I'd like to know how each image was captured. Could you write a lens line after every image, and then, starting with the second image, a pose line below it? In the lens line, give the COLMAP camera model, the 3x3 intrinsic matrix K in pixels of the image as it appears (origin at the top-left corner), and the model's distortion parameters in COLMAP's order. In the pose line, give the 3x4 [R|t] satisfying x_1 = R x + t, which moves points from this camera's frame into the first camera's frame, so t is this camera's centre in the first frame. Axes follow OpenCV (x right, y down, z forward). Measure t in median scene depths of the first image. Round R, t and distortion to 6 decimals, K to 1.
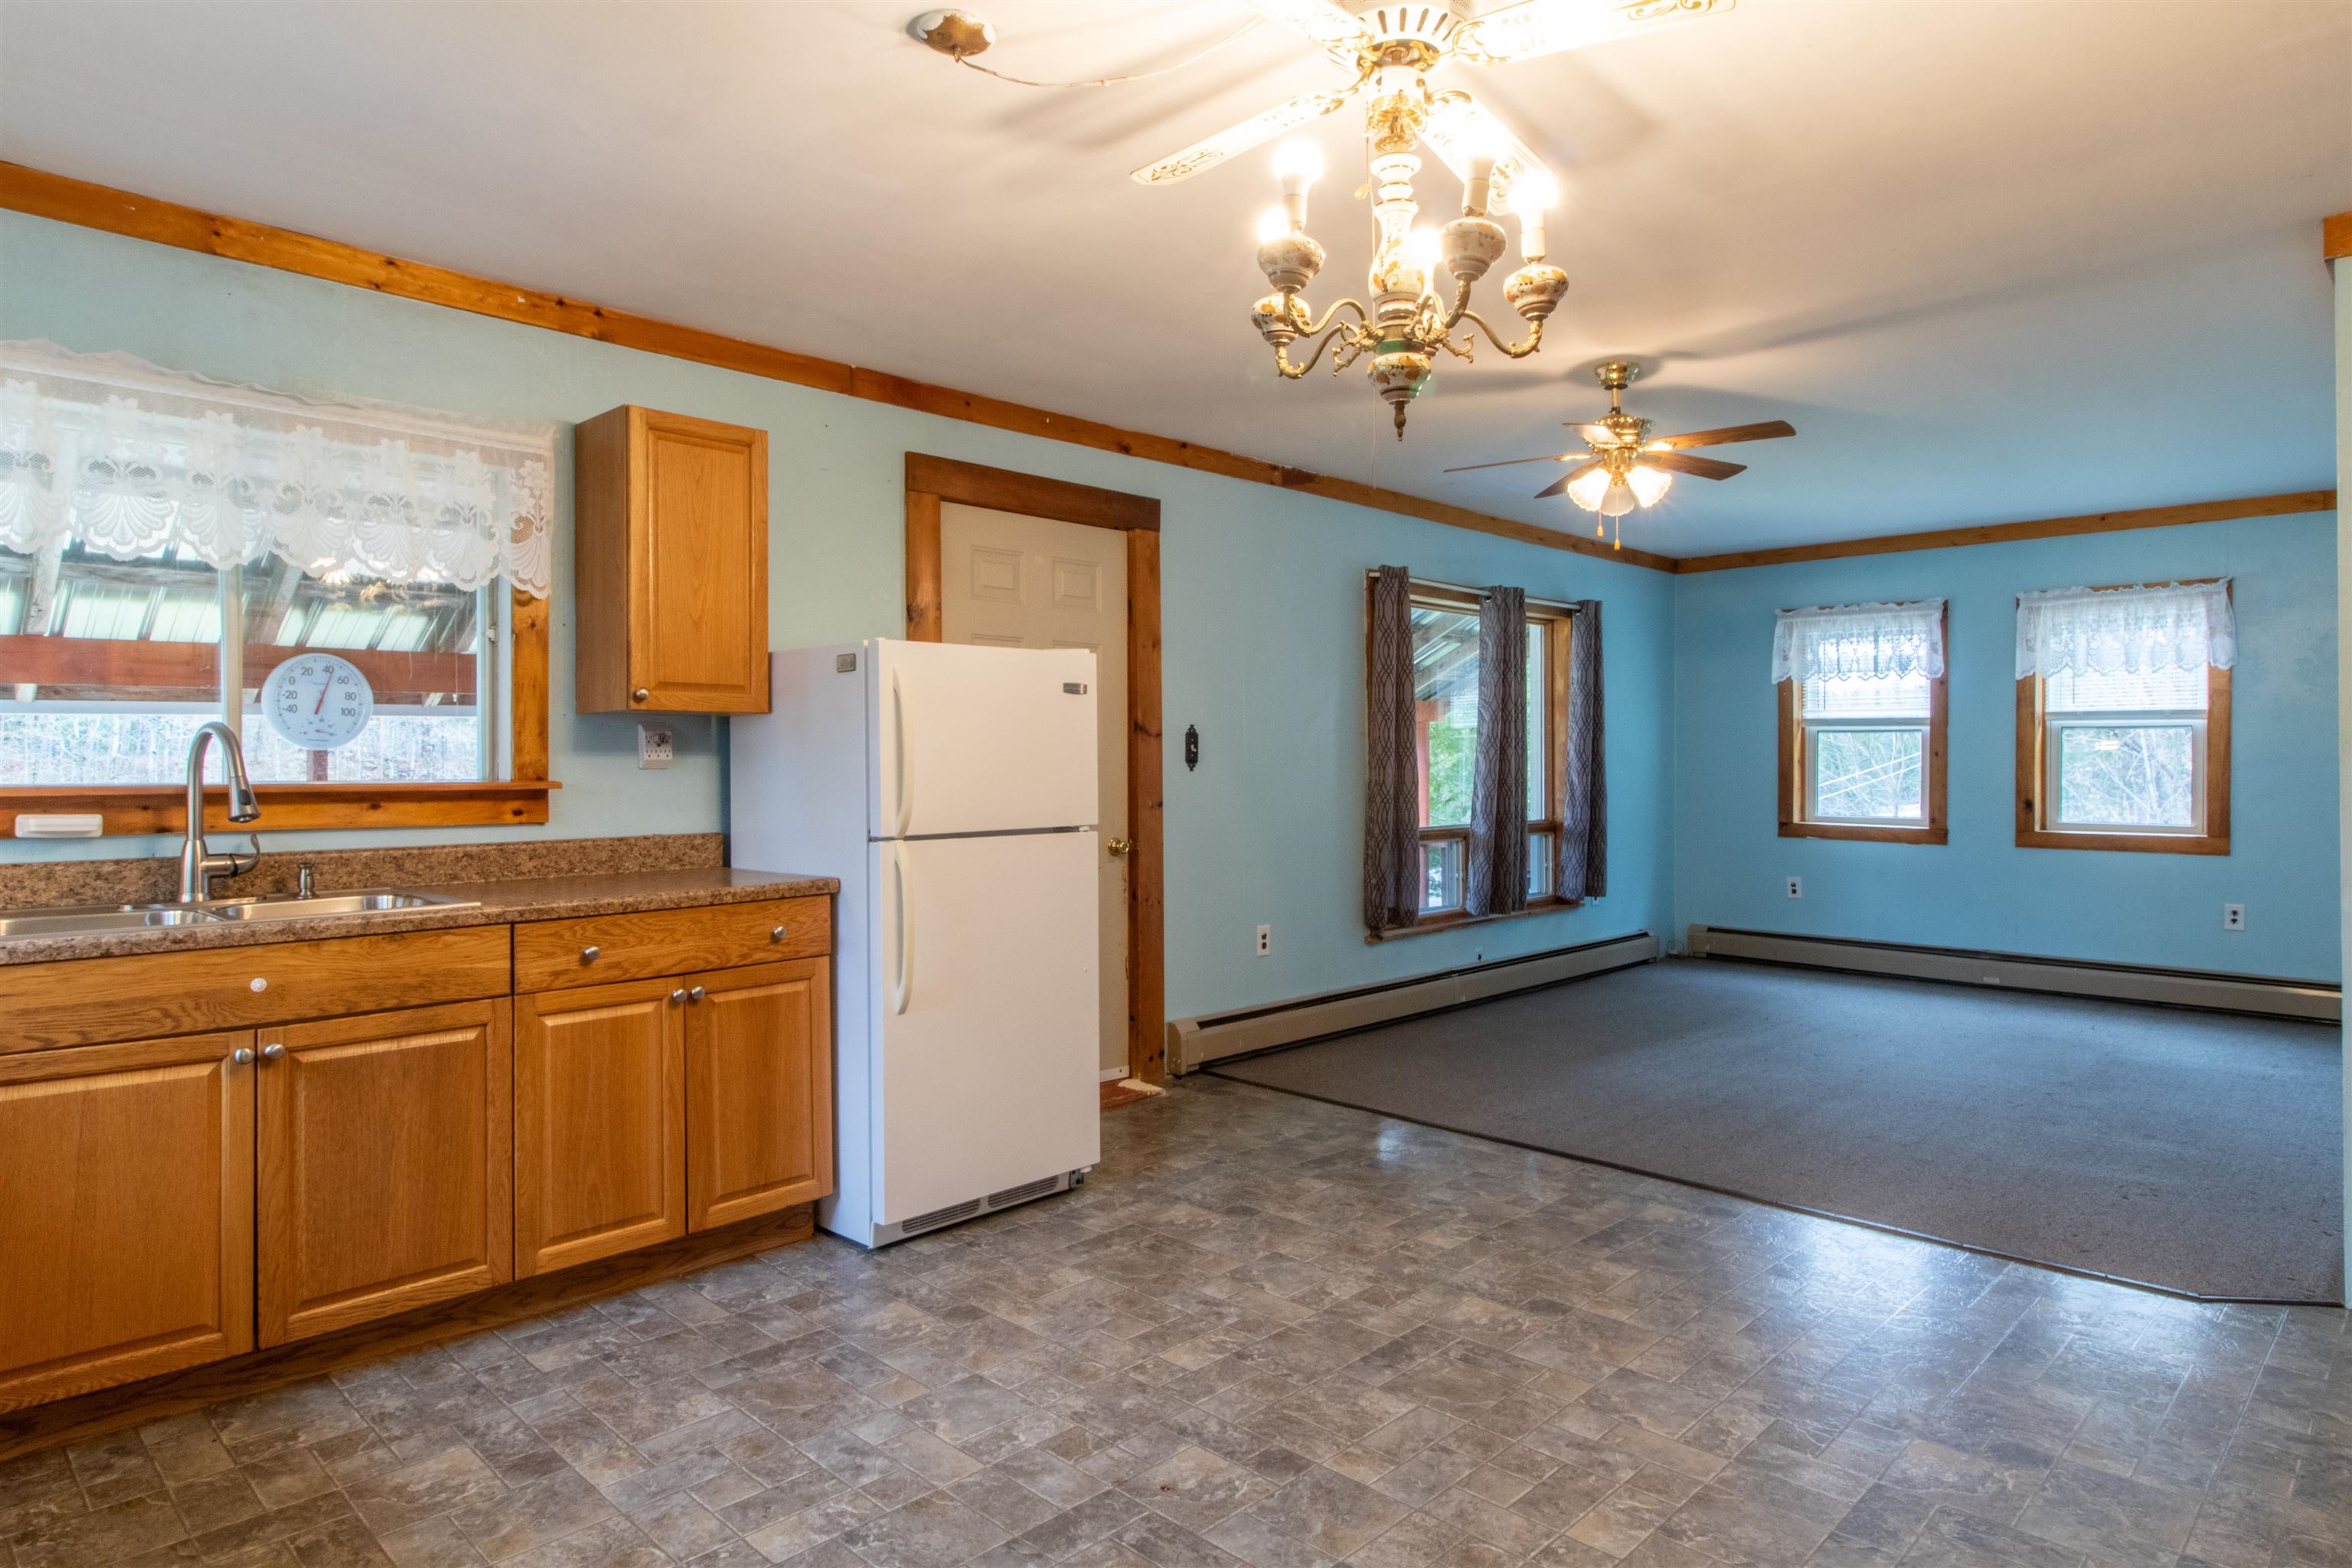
lens RADIAL K [[1374.3, 0, 1187.2], [0, 1374.3, 764.1], [0, 0, 1]] dist [-0.001156, -0.000520]
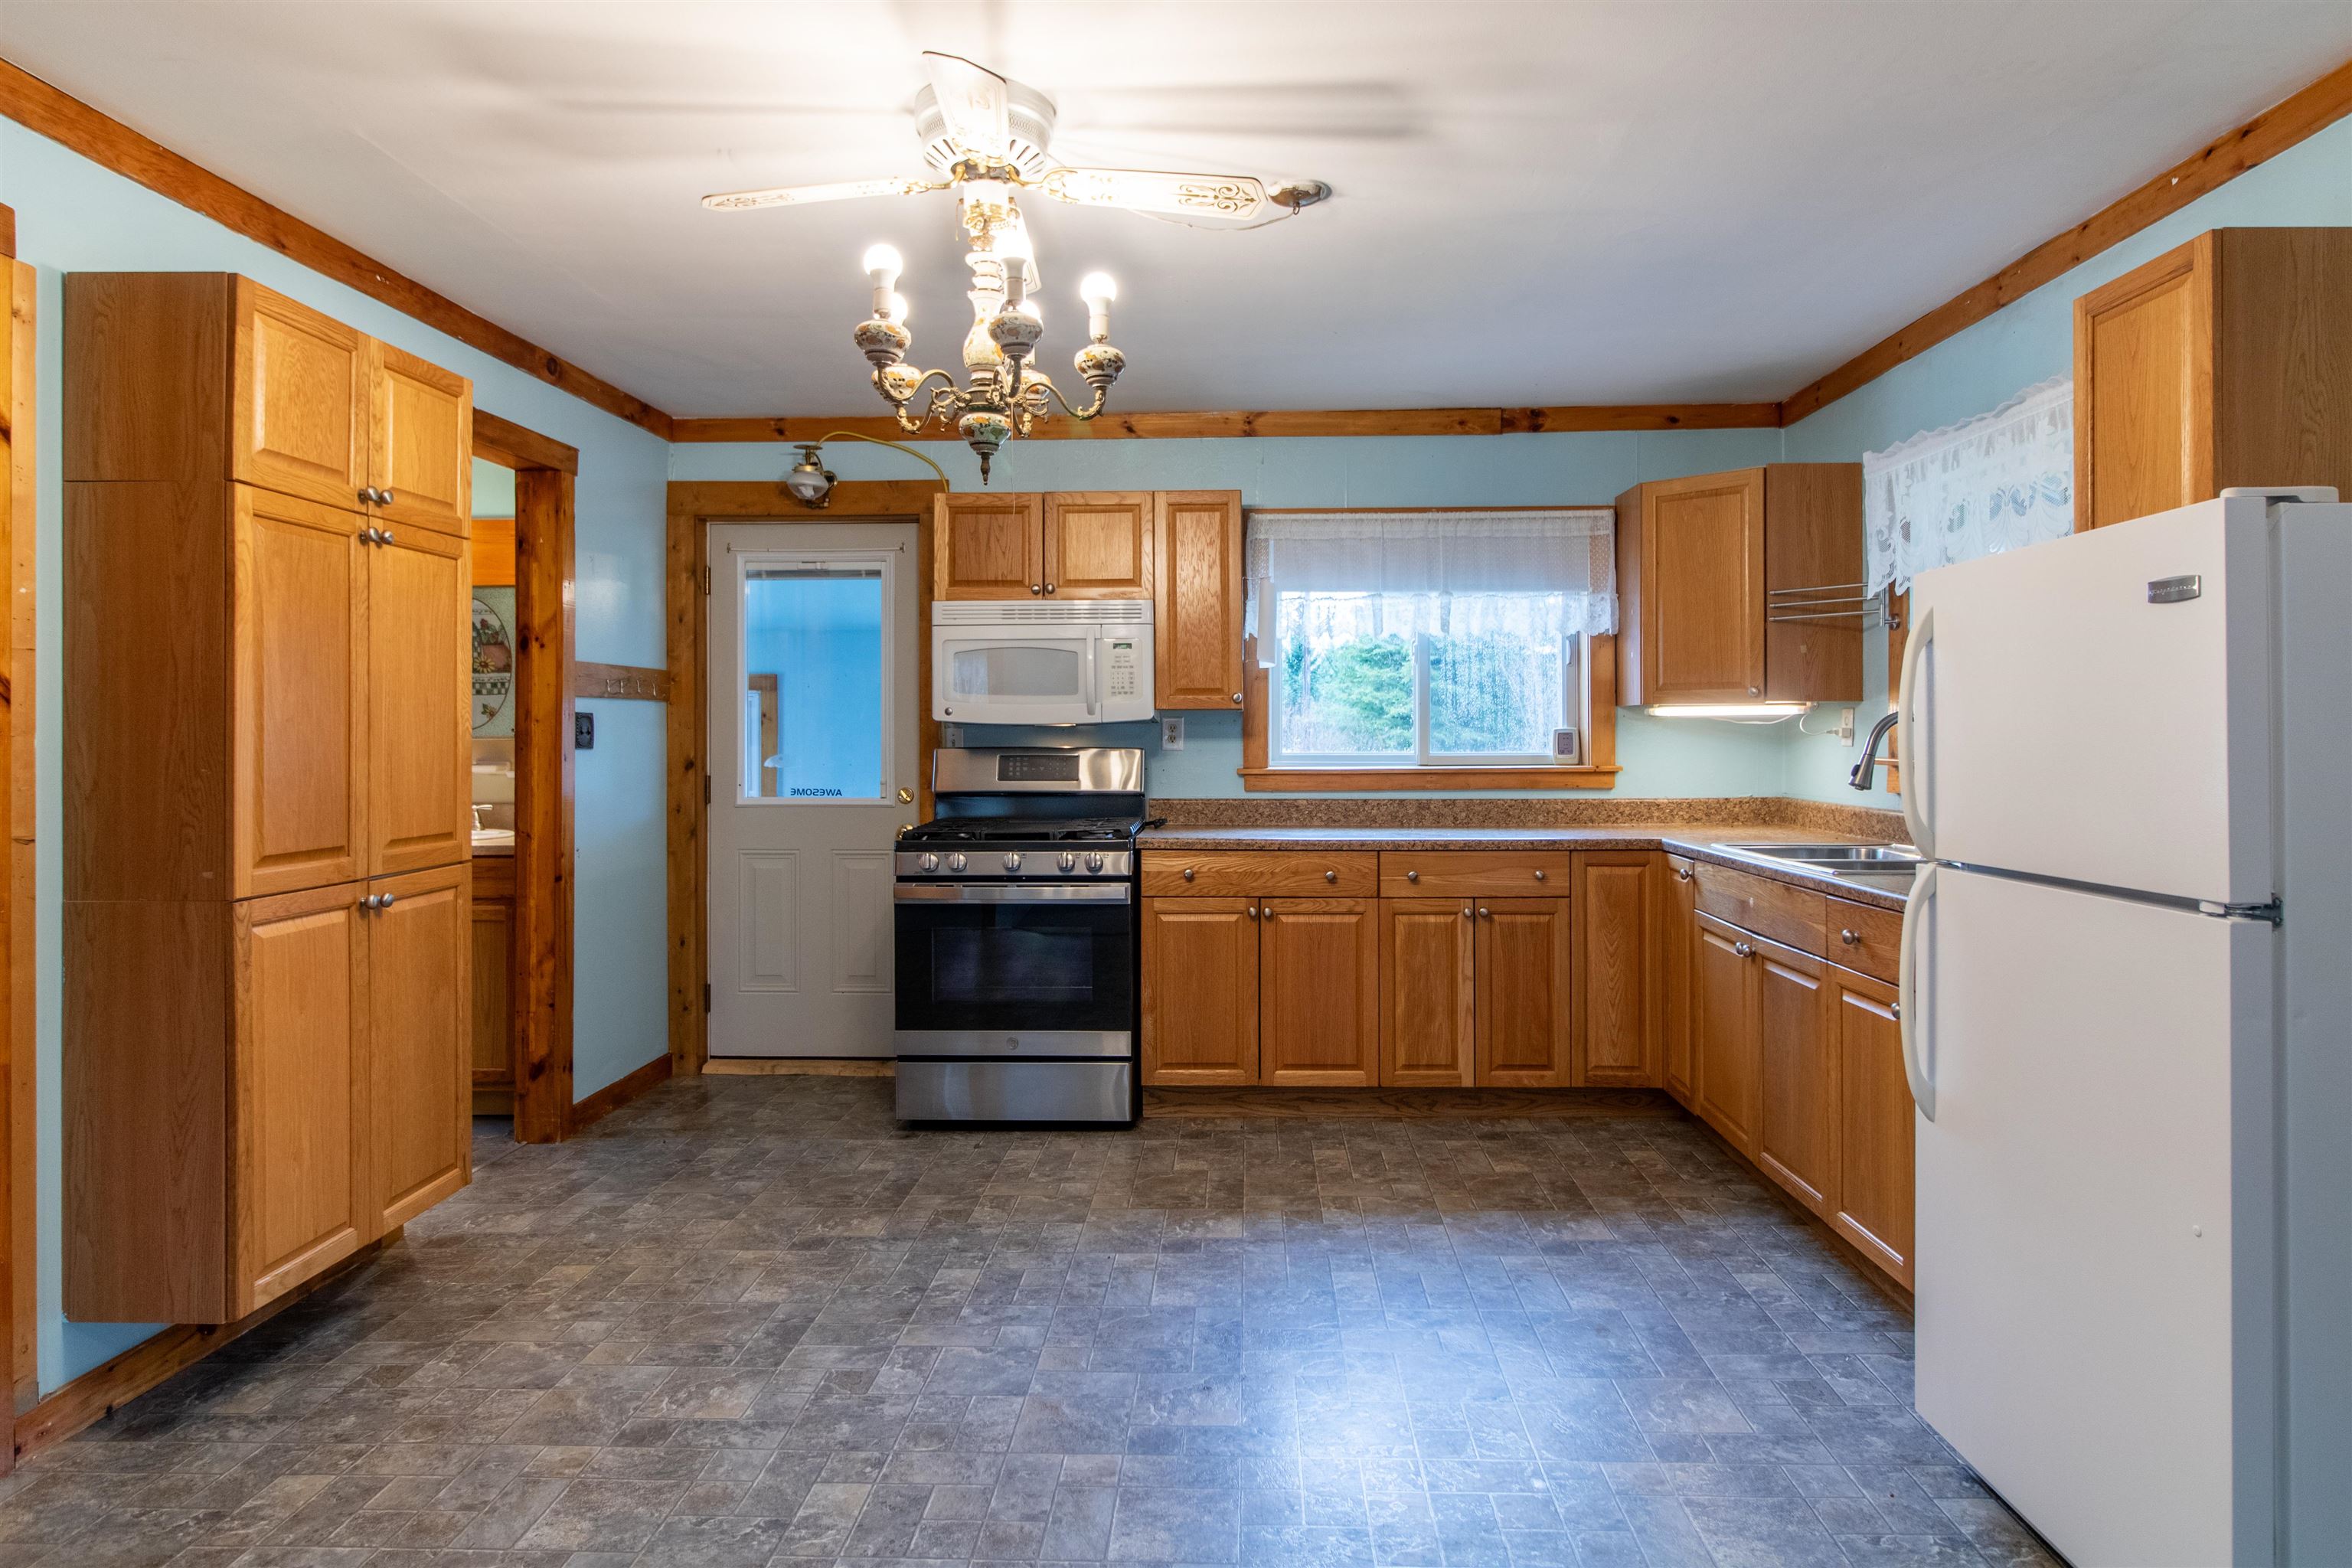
lens RADIAL K [[1340.2, 0, 1198.0], [0, 1340.2, 725.7], [0, 0, 1]] dist [-0.002193, -0.000589]
pose [[-0.742833, -0.001413, -0.669475, 0.360282], [0.003342, 0.999977, -0.005819, -0.007437], [0.669468, -0.006560, -0.742812, 0.895741]]
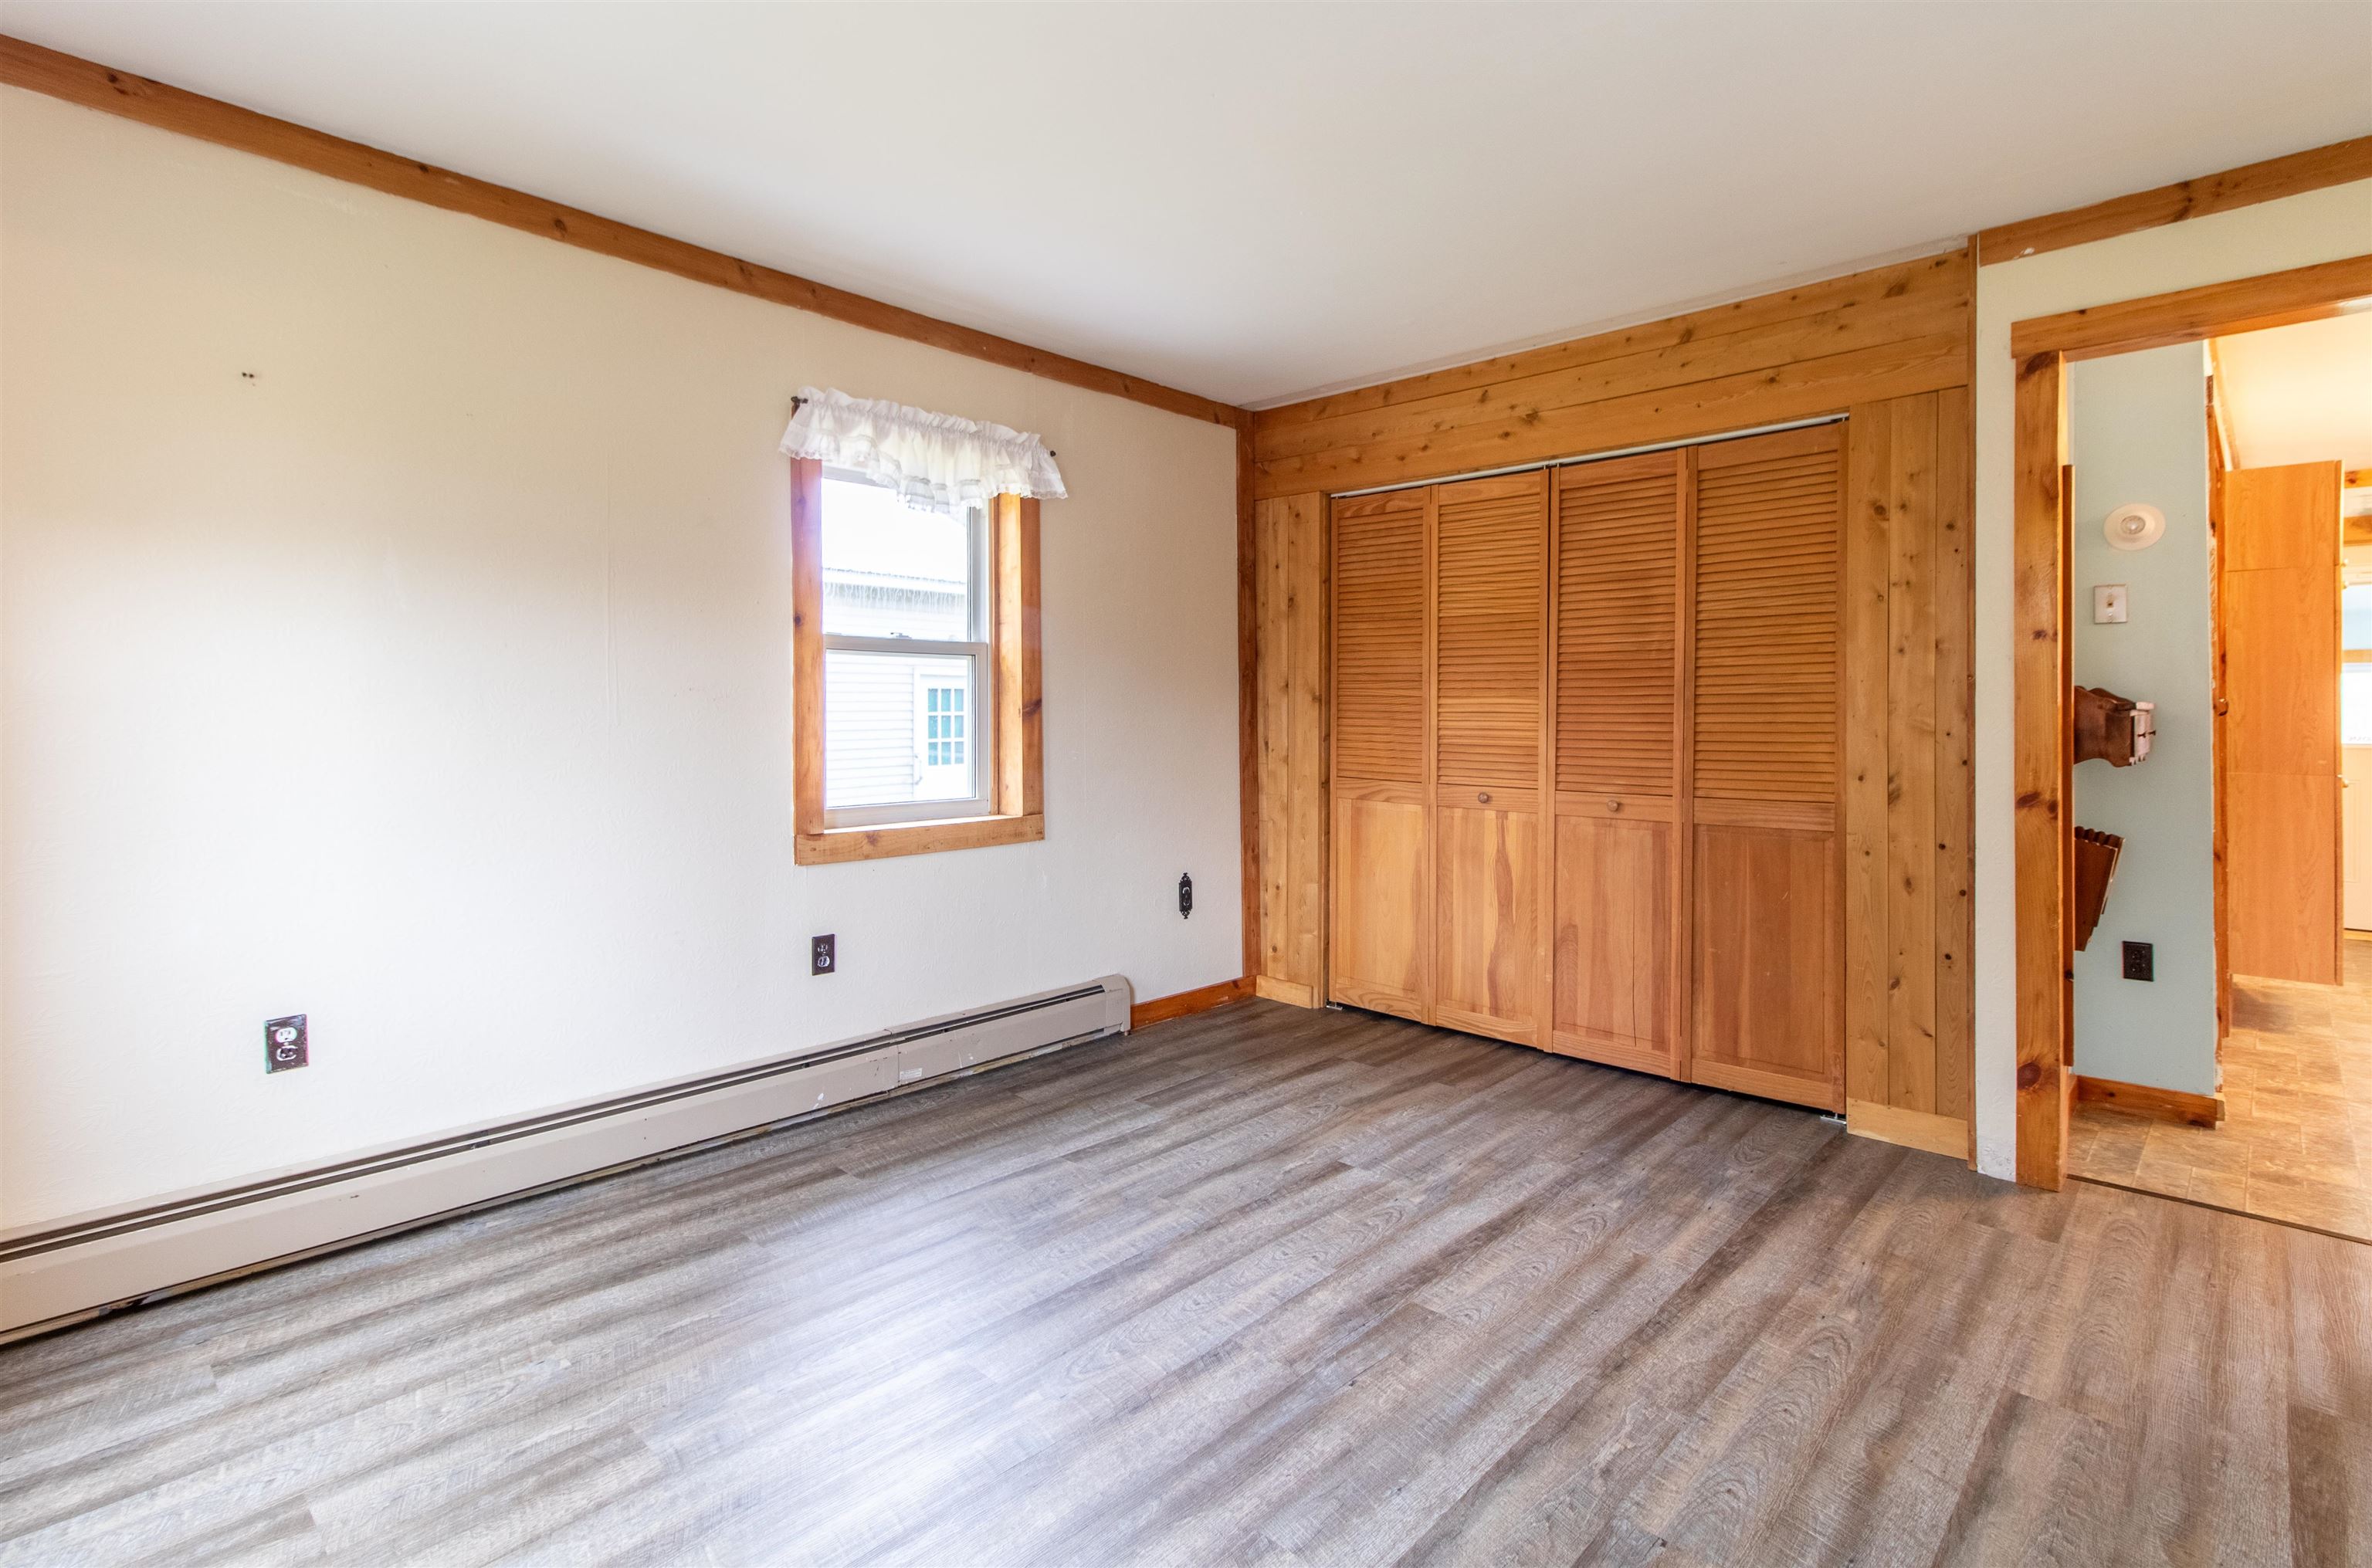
lens RADIAL K [[1129.0, 0, 1190.4], [0, 1129.0, 714.8], [0, 0, 1]] dist [0.000802, 0.000061]
pose [[-0.999957, 0.002278, -0.009036, 1.188916], [0.002253, 0.999993, 0.002817, 0.004800], [0.009042, 0.002796, -0.999955, 1.125695]]
